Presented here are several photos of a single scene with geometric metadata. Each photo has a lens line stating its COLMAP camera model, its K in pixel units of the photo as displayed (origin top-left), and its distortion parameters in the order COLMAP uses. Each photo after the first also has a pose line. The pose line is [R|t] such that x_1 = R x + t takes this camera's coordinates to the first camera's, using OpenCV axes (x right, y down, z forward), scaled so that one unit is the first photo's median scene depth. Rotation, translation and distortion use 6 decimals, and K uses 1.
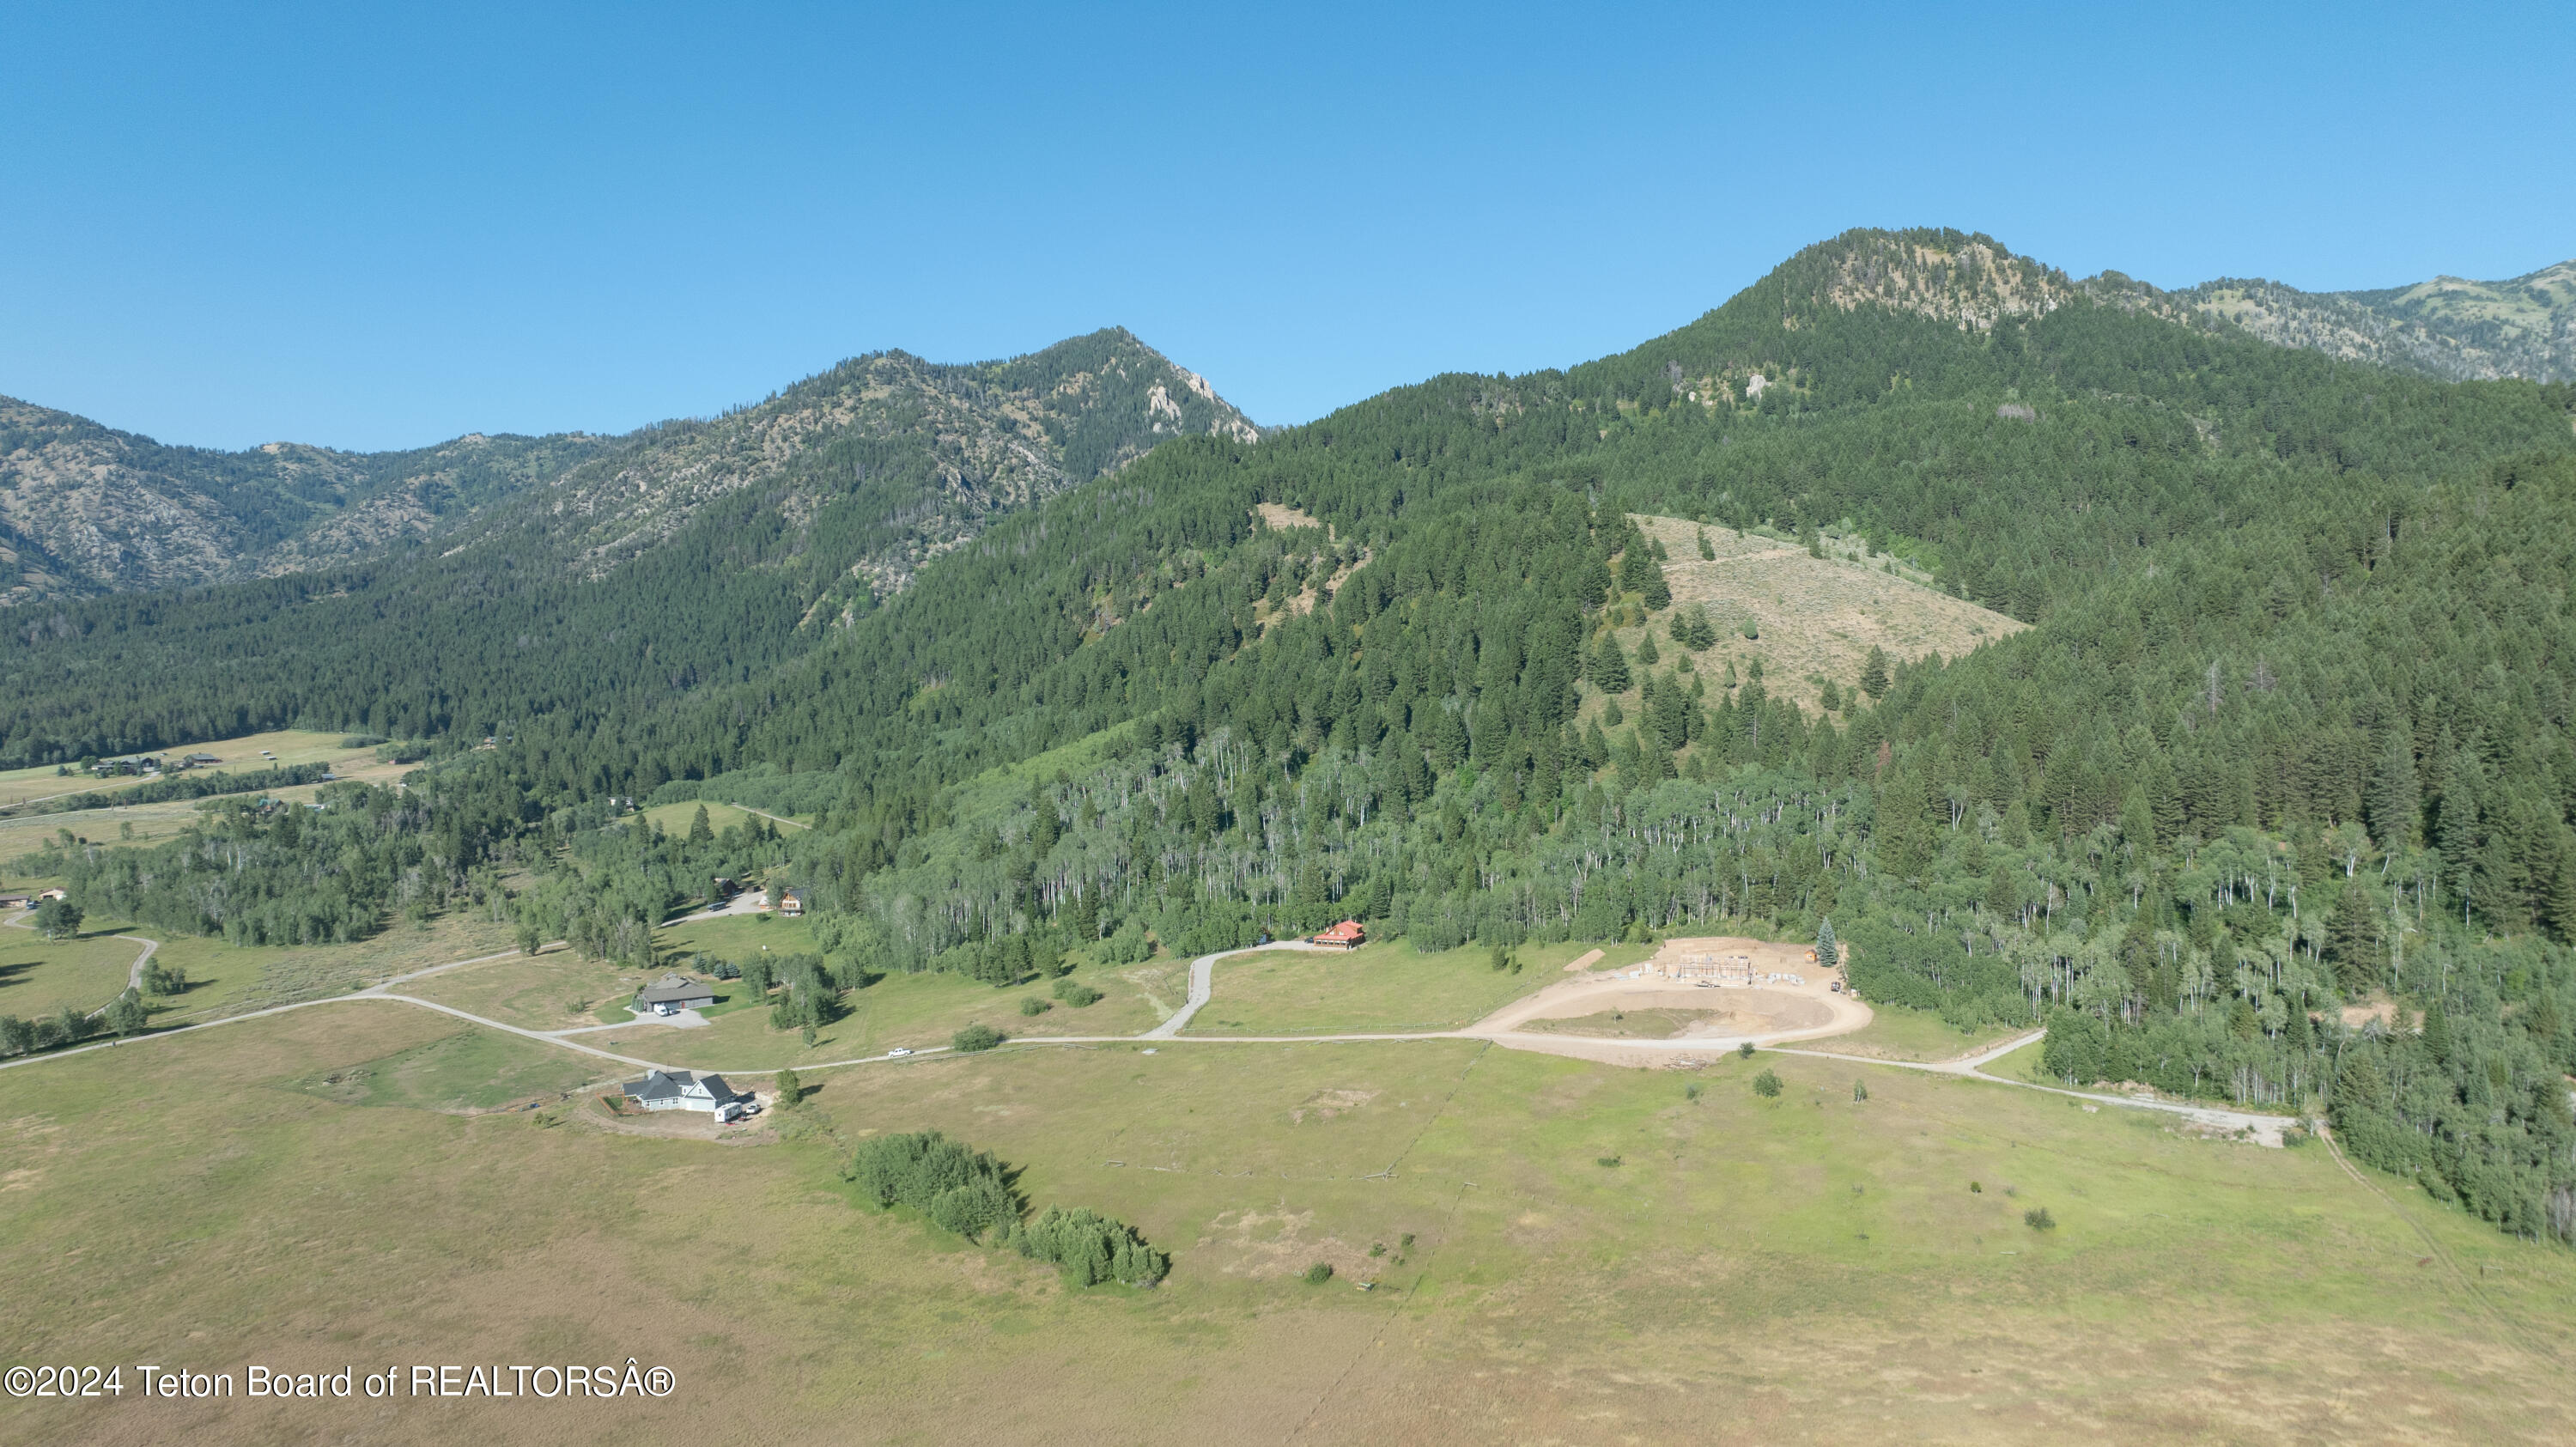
lens RADIAL K [[1818.5, 0, 1288.0], [0, 1818.5, 723.5], [0, 0, 1]] dist [-0.034107, 0.034206]
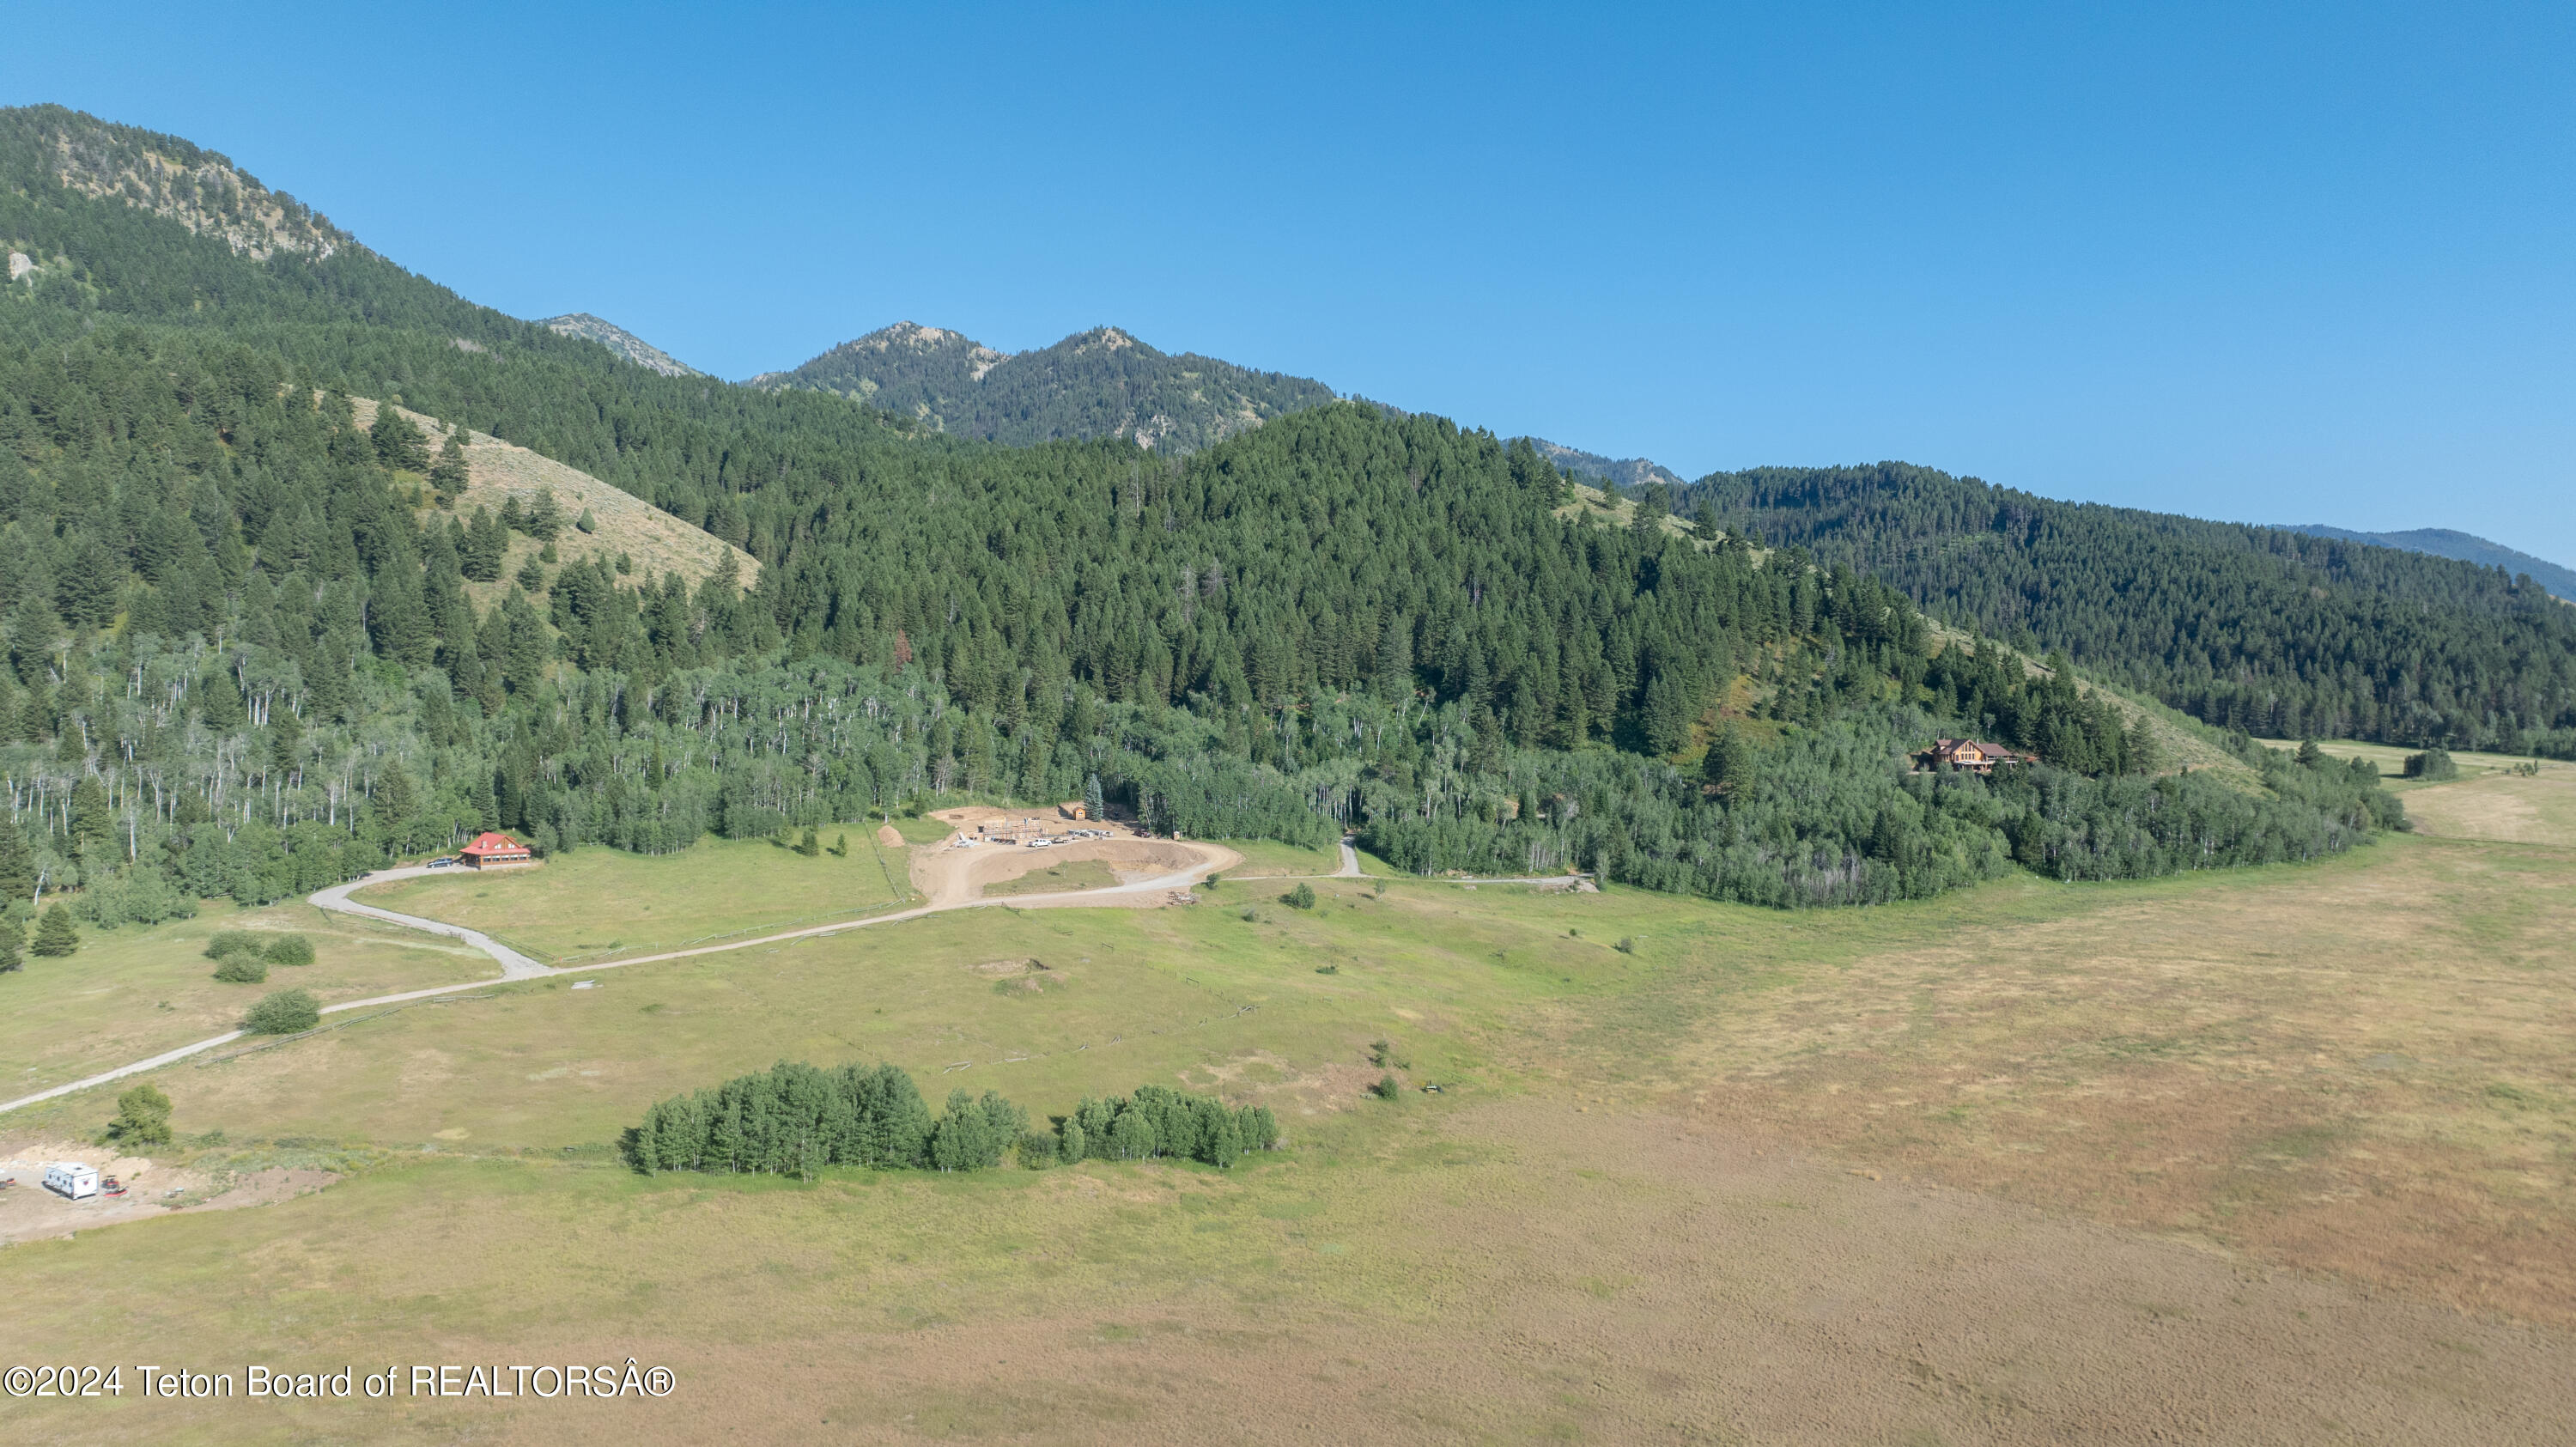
lens RADIAL K [[1818.5, 0, 1288.0], [0, 1818.5, 723.5], [0, 0, 1]] dist [-0.034107, 0.034206]
pose [[0.492225, -0.005987, 0.870447, -0.140953], [0.014108, 0.999900, -0.001101, 0.021189], [-0.870354, 0.012822, 0.492260, 0.104463]]
